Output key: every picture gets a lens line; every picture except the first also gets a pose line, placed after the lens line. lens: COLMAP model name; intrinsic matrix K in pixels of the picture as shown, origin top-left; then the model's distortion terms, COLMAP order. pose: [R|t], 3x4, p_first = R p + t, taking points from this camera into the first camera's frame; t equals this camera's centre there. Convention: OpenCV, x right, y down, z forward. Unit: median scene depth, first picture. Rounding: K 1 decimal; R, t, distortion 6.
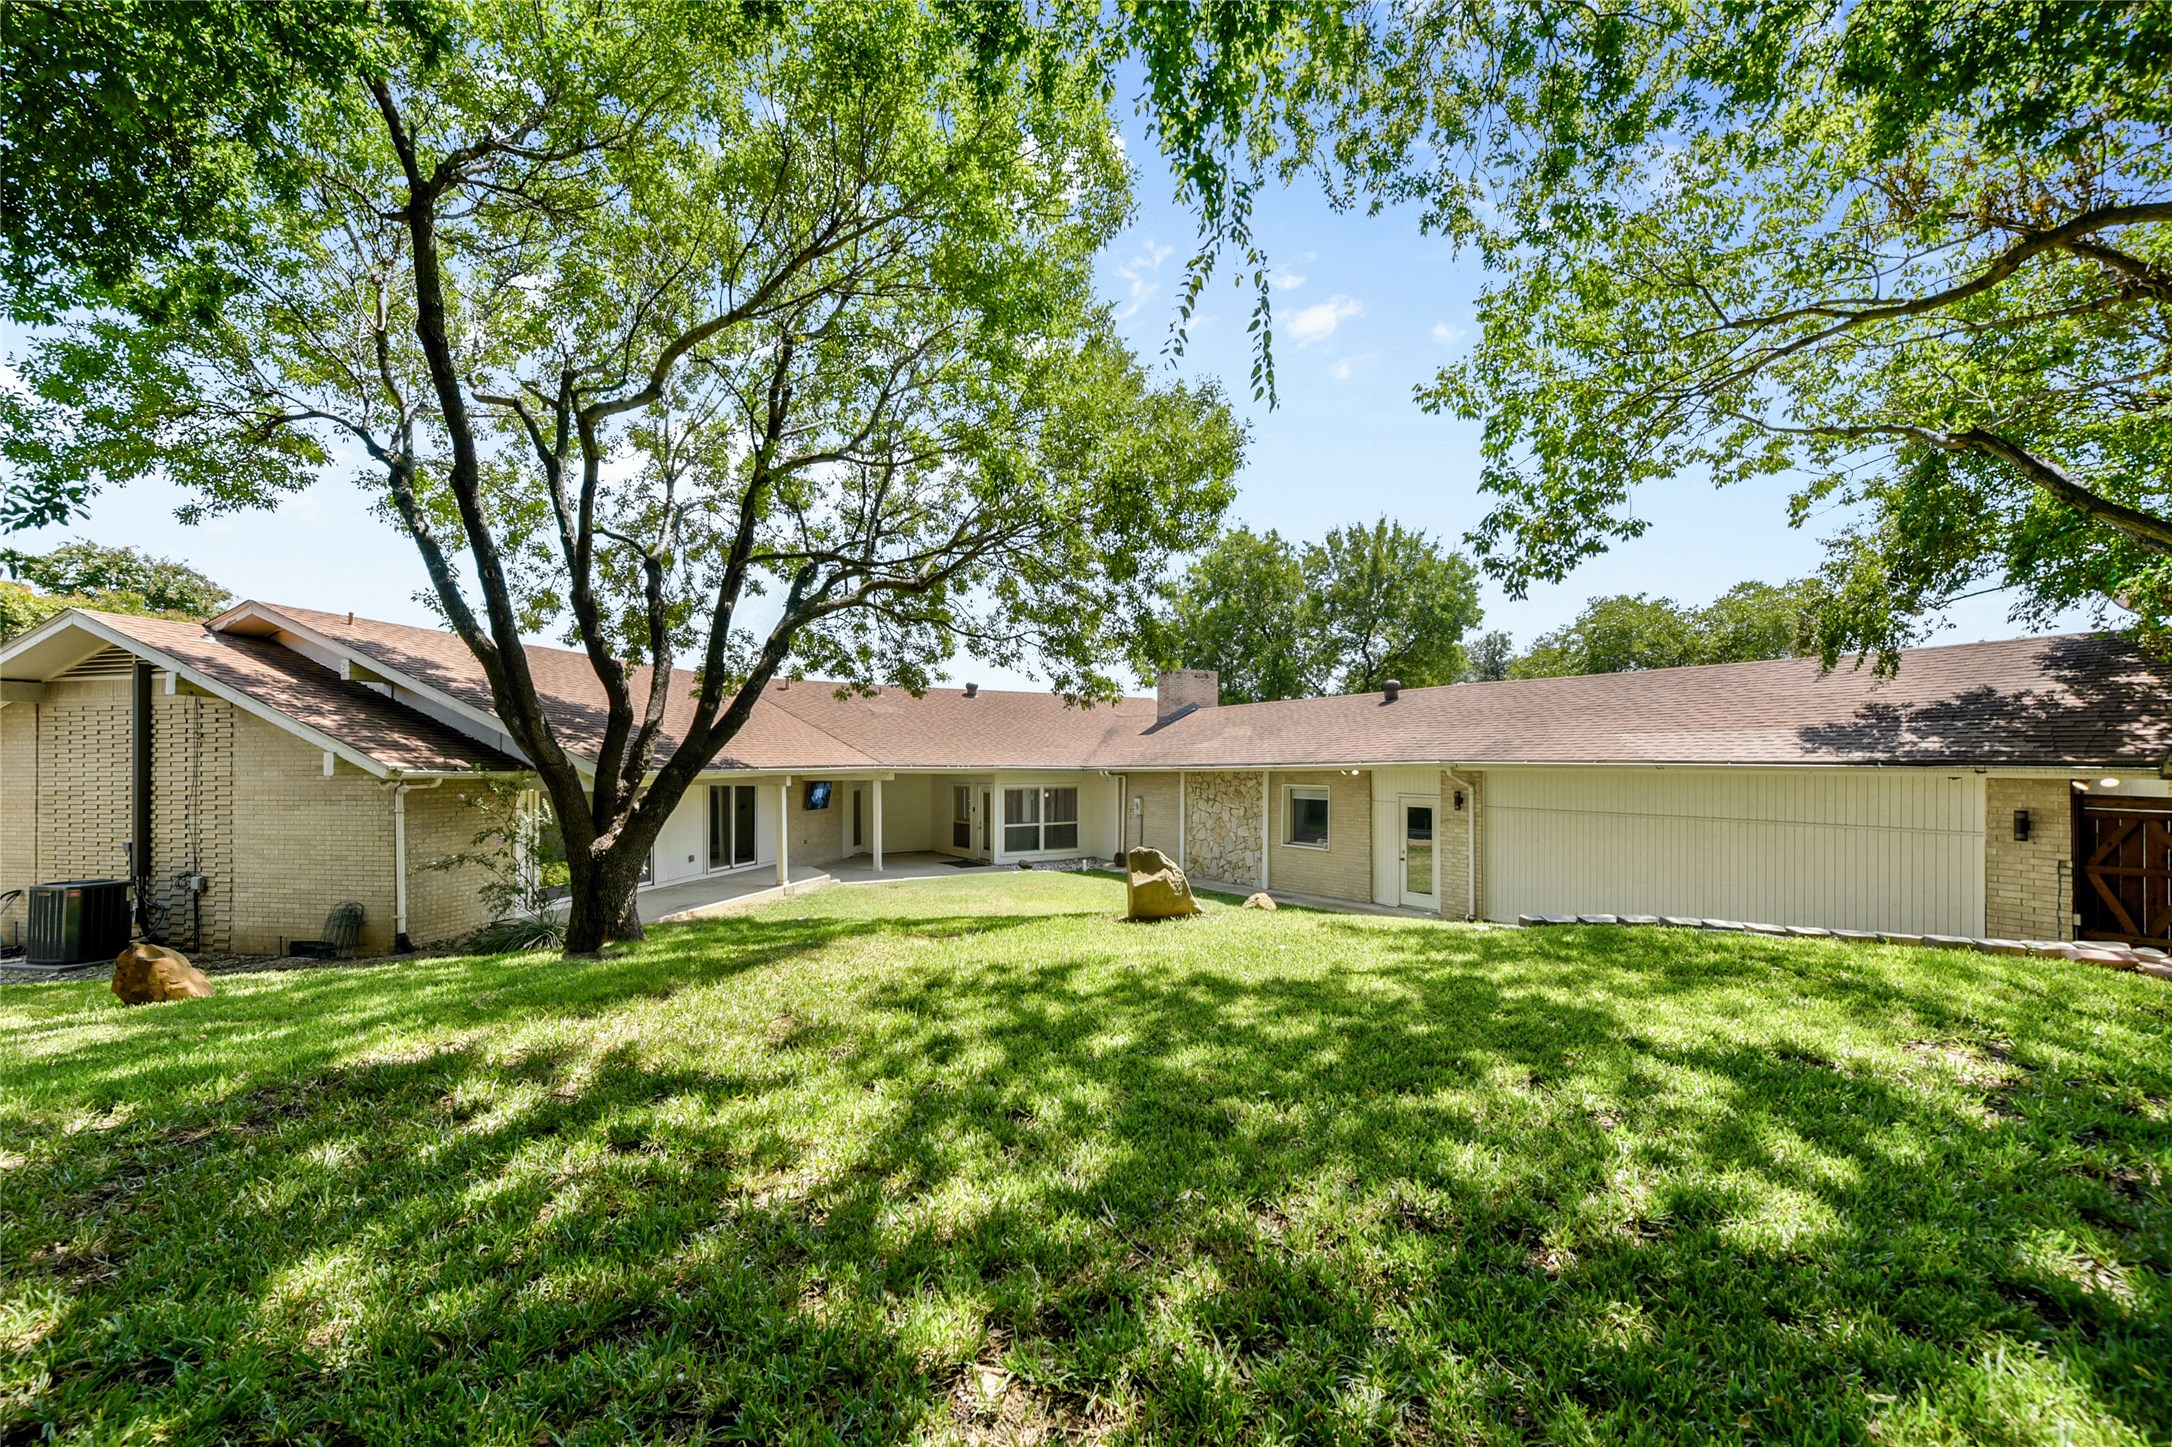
lens RADIAL K [[852.3, 0, 1089.7], [0, 852.3, 738.7], [0, 0, 1]] dist [0.013232, 0.000220]
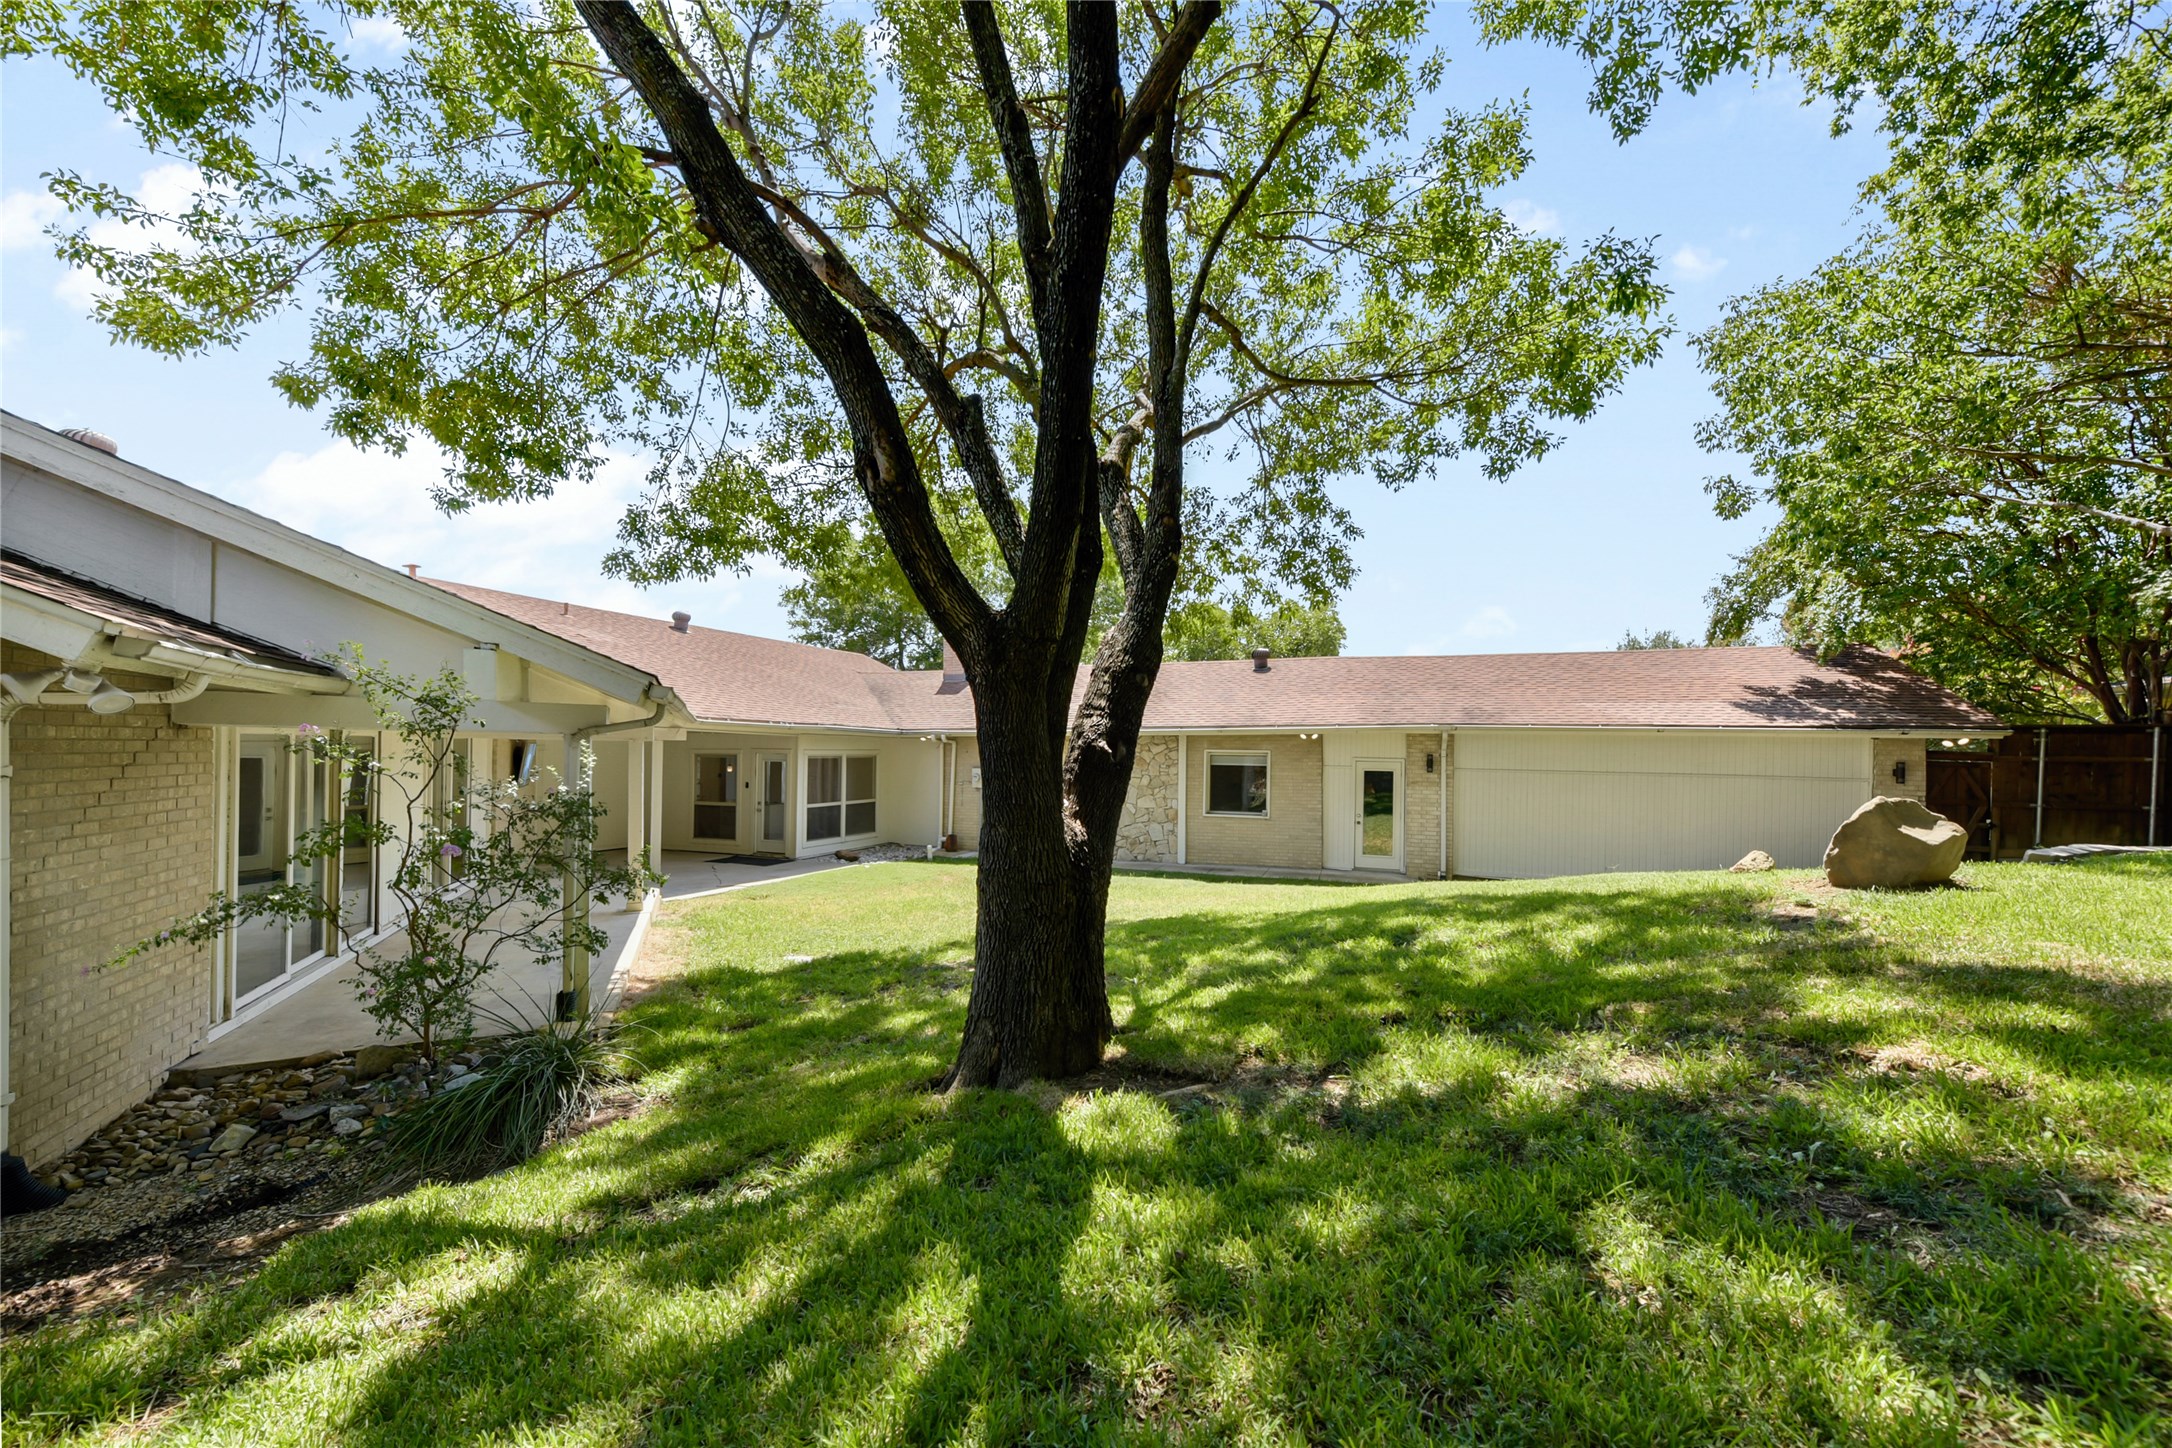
lens RADIAL K [[852.3, 0, 1089.7], [0, 852.3, 739.2], [0, 0, 1]] dist [0.013232, 0.000220]
pose [[0.813765, 0.011553, 0.581079, -0.419649], [-0.027513, 0.999447, 0.018659, 0.028631], [-0.580542, -0.031171, 0.813633, 0.319482]]
